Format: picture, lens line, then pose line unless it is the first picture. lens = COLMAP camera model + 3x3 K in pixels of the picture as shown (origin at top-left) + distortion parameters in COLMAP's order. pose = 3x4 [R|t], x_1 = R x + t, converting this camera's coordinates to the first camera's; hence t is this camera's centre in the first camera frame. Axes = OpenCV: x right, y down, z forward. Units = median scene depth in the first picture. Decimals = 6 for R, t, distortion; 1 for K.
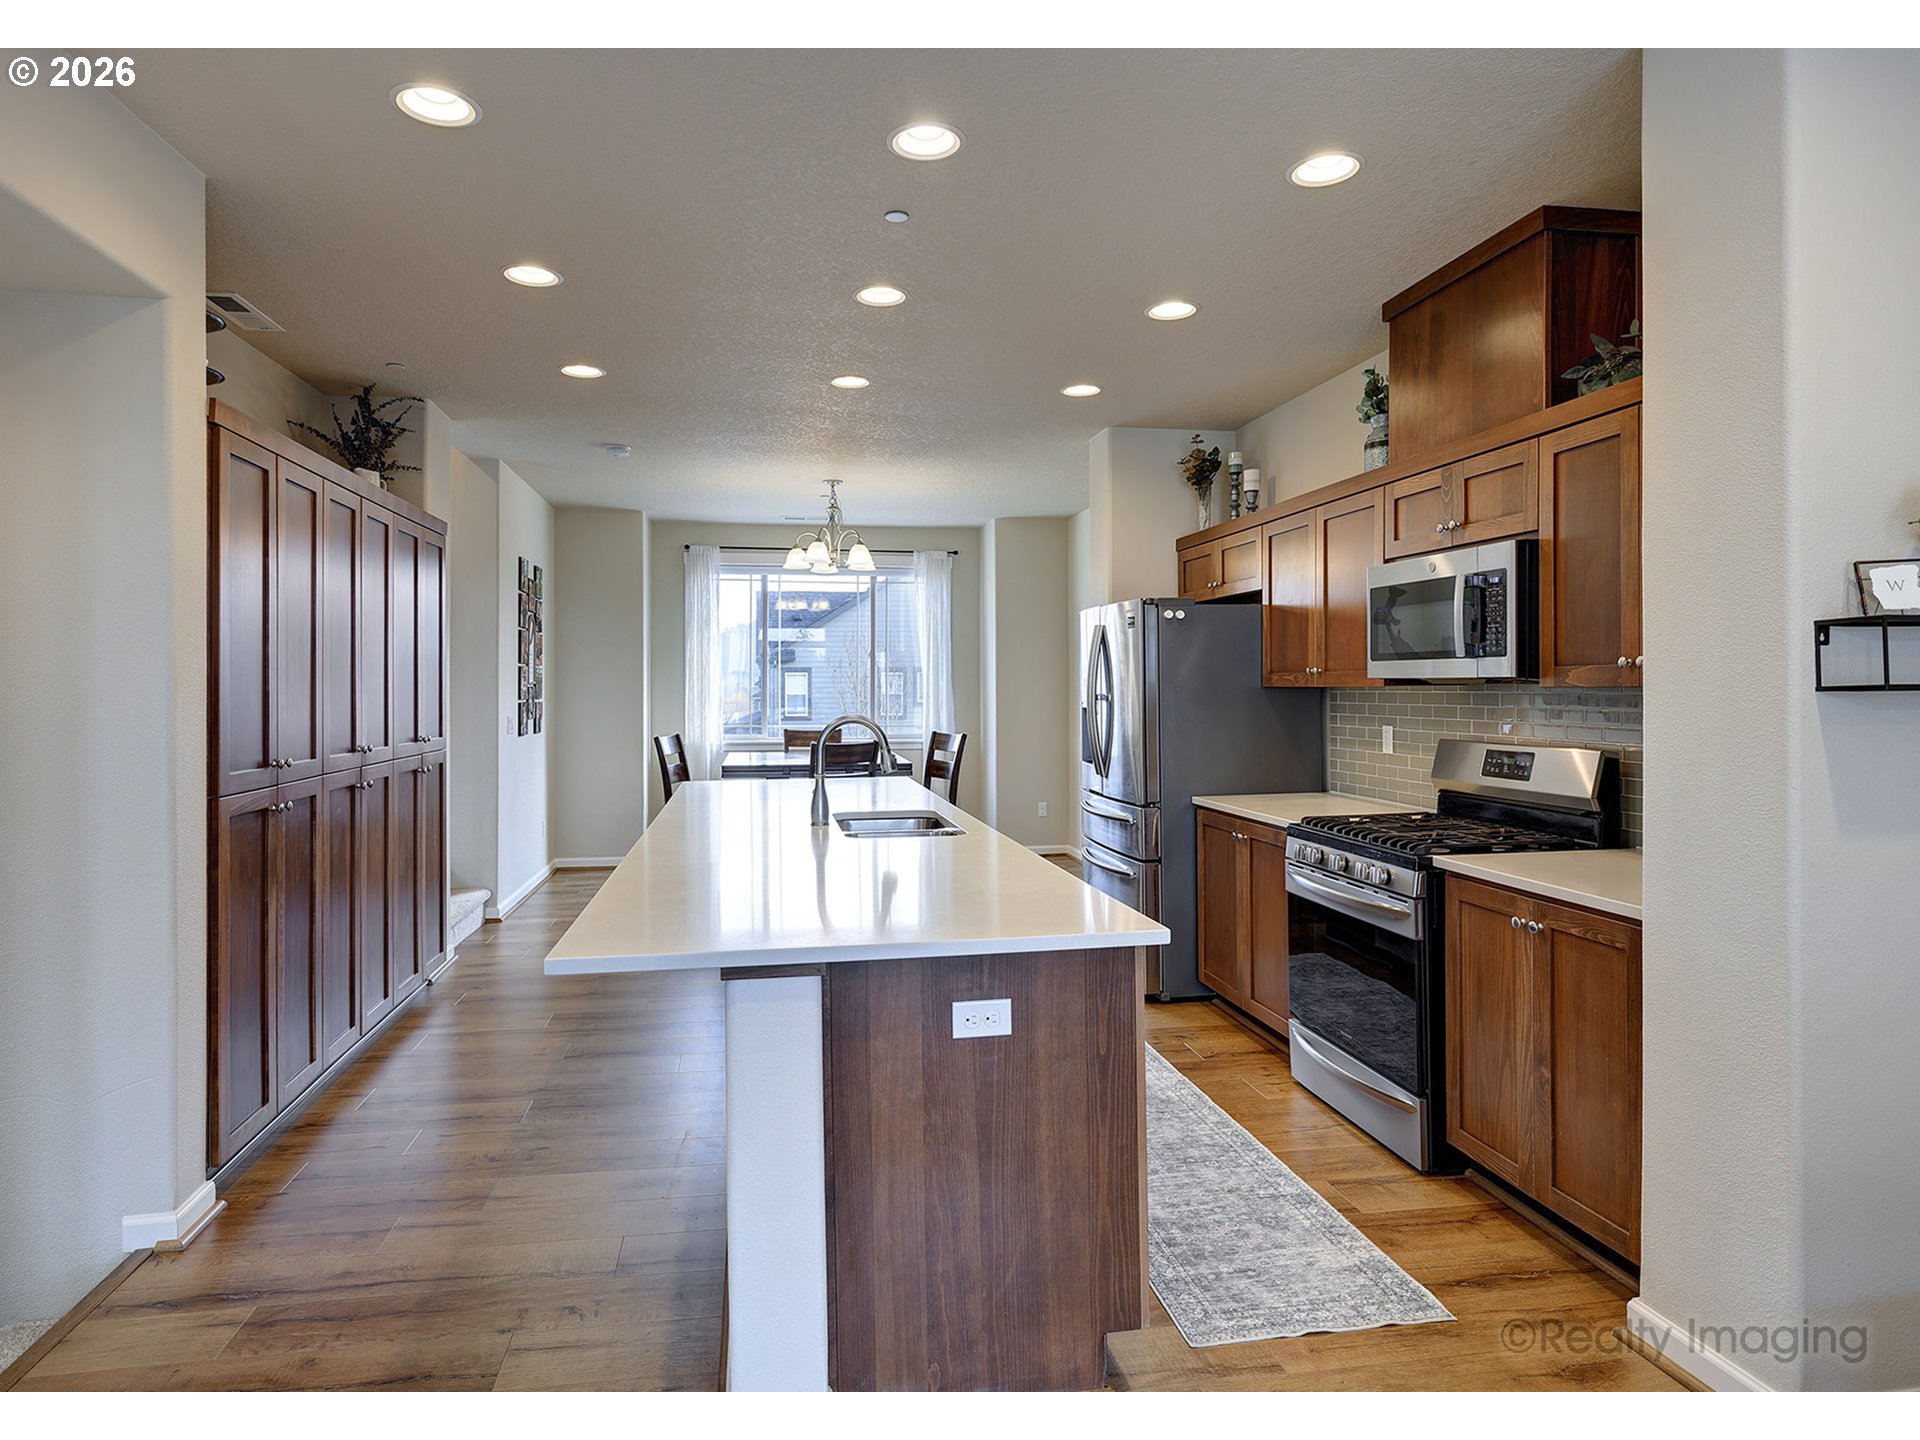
lens RADIAL K [[1162.9, 0, 960.0], [0, 1162.9, 720.0], [0, 0, 1]] dist [0.001301, 0.000760]
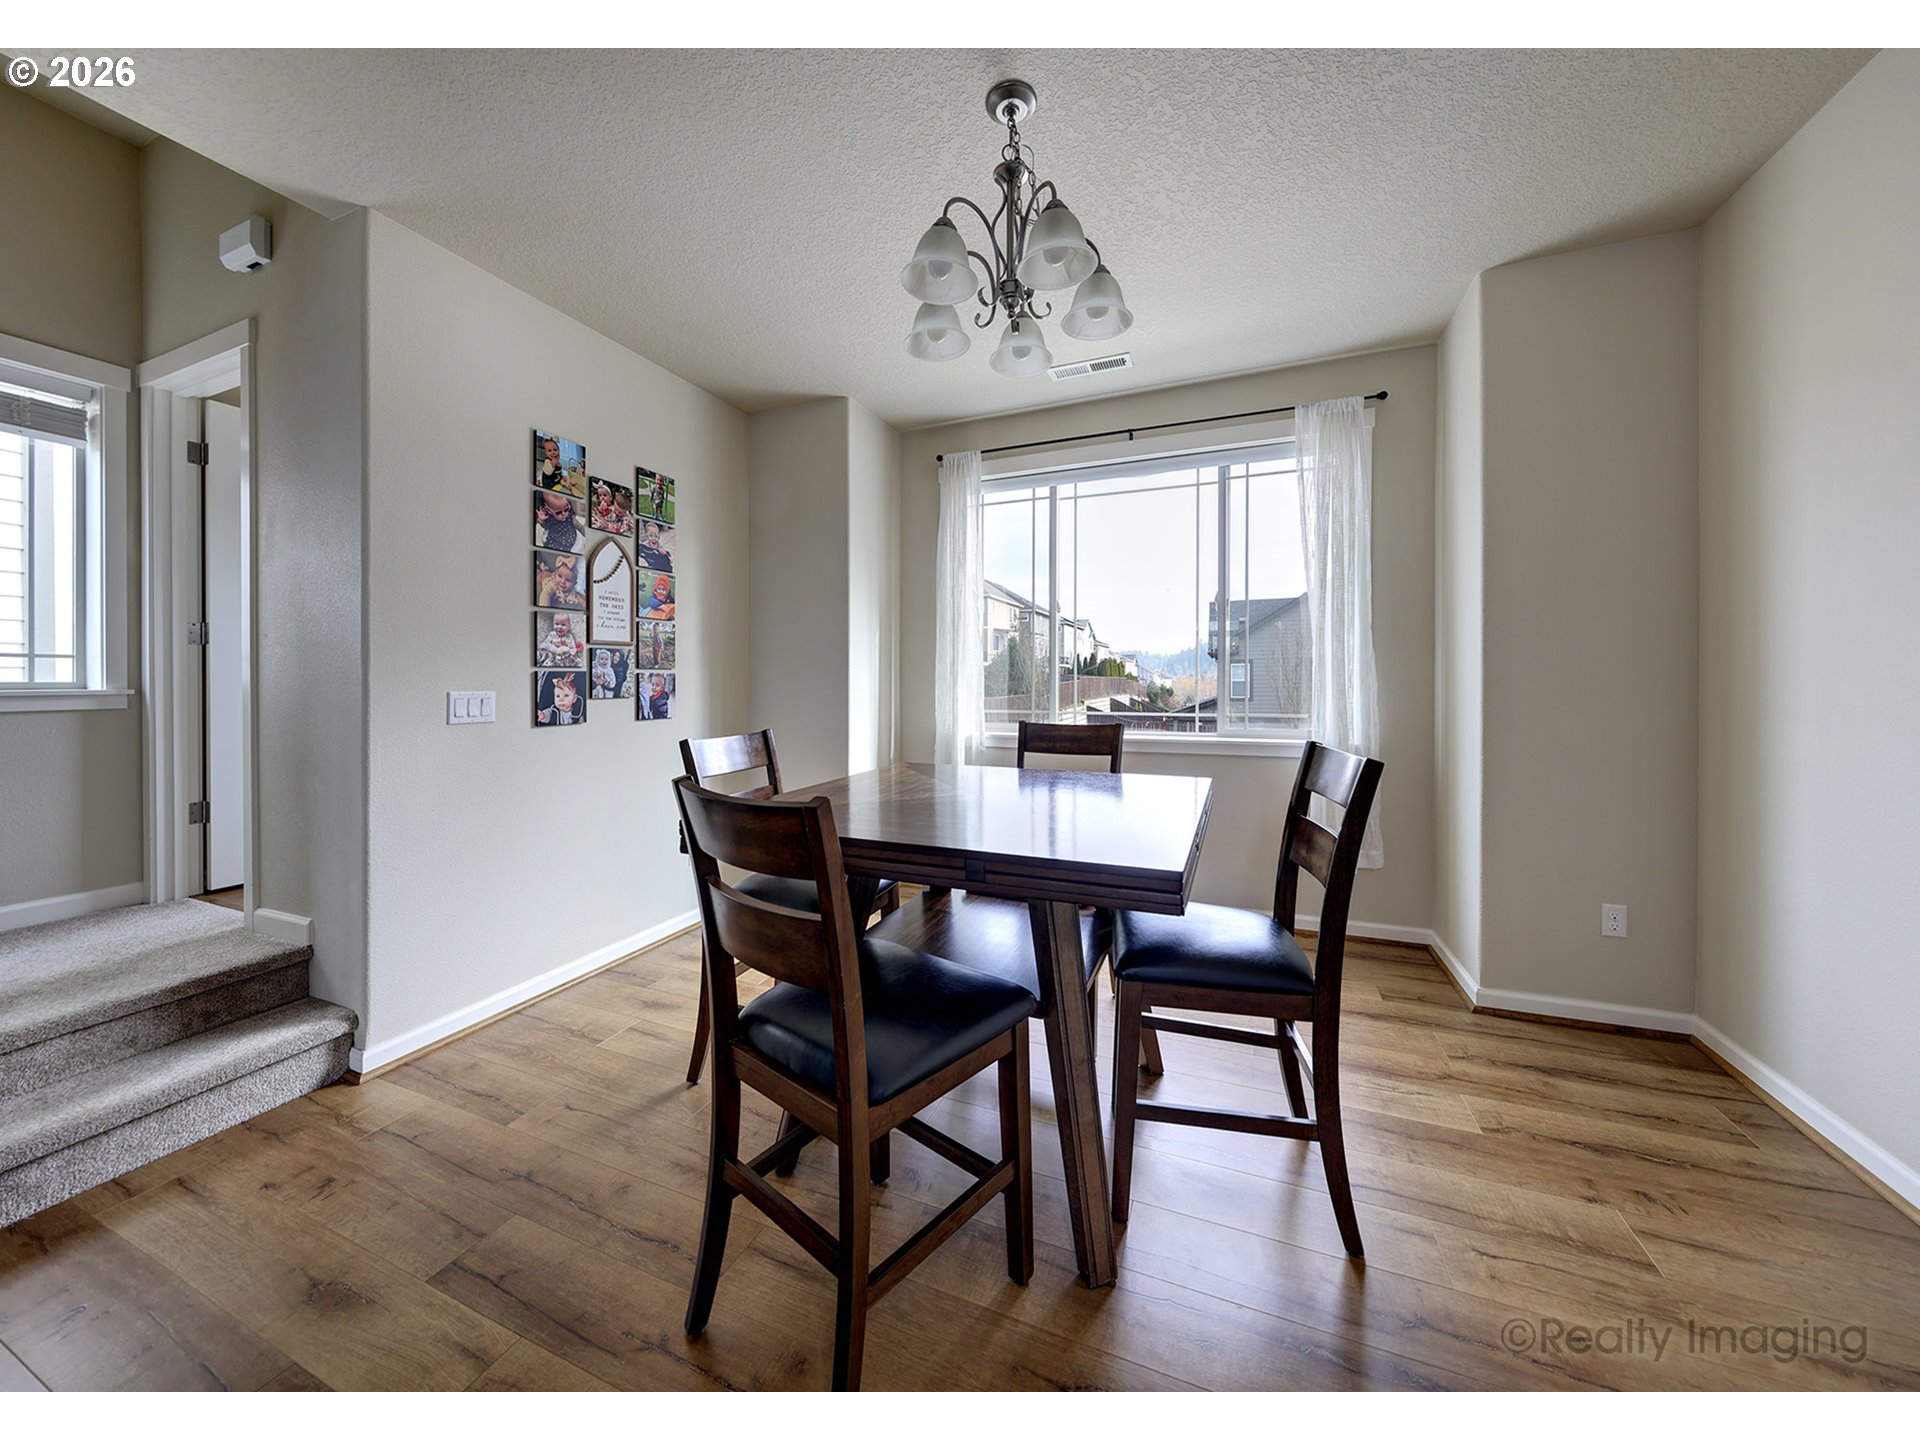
lens RADIAL K [[755.3, 0, 959.8], [0, 755.3, 696.6], [0, 0, 1]] dist [0.008169, -0.000020]
pose [[0.857981, 0.011910, -0.513543, 0.018218], [-0.014164, 0.999900, -0.000475, -0.006553], [0.513486, 0.007682, 0.858064, 1.080481]]
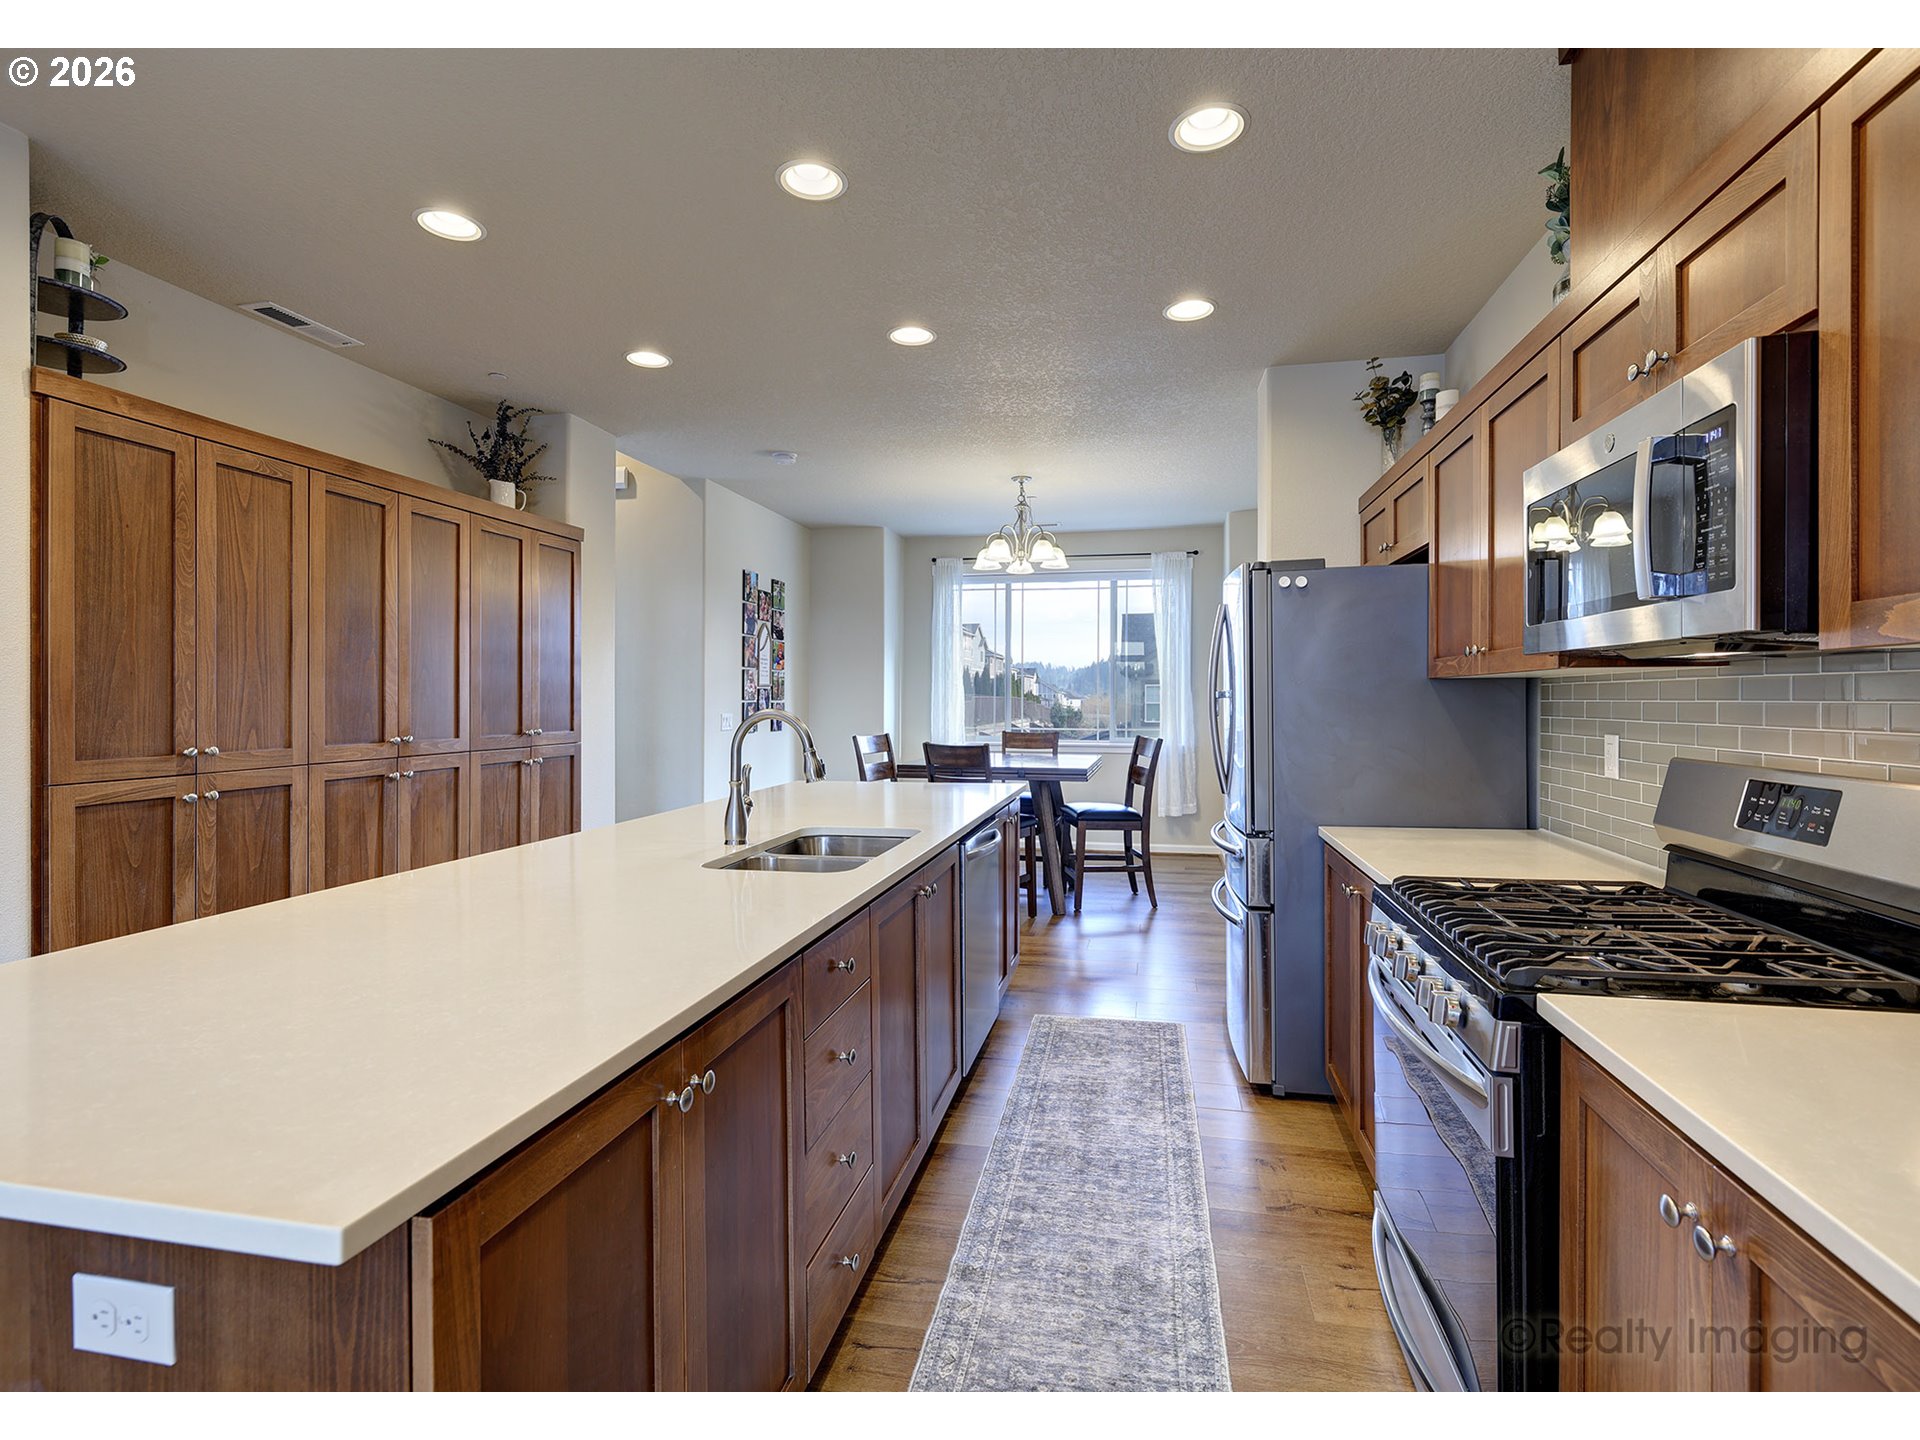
lens RADIAL K [[952.5, 0, 960.0], [0, 952.5, 720.0], [0, 0, 1]] dist [0.001227, -0.000025]
pose [[0.924034, 0.010998, -0.382153, 0.215003], [-0.013529, 0.999901, -0.003935, 0.003384], [0.382071, 0.008807, 0.924091, 0.341350]]
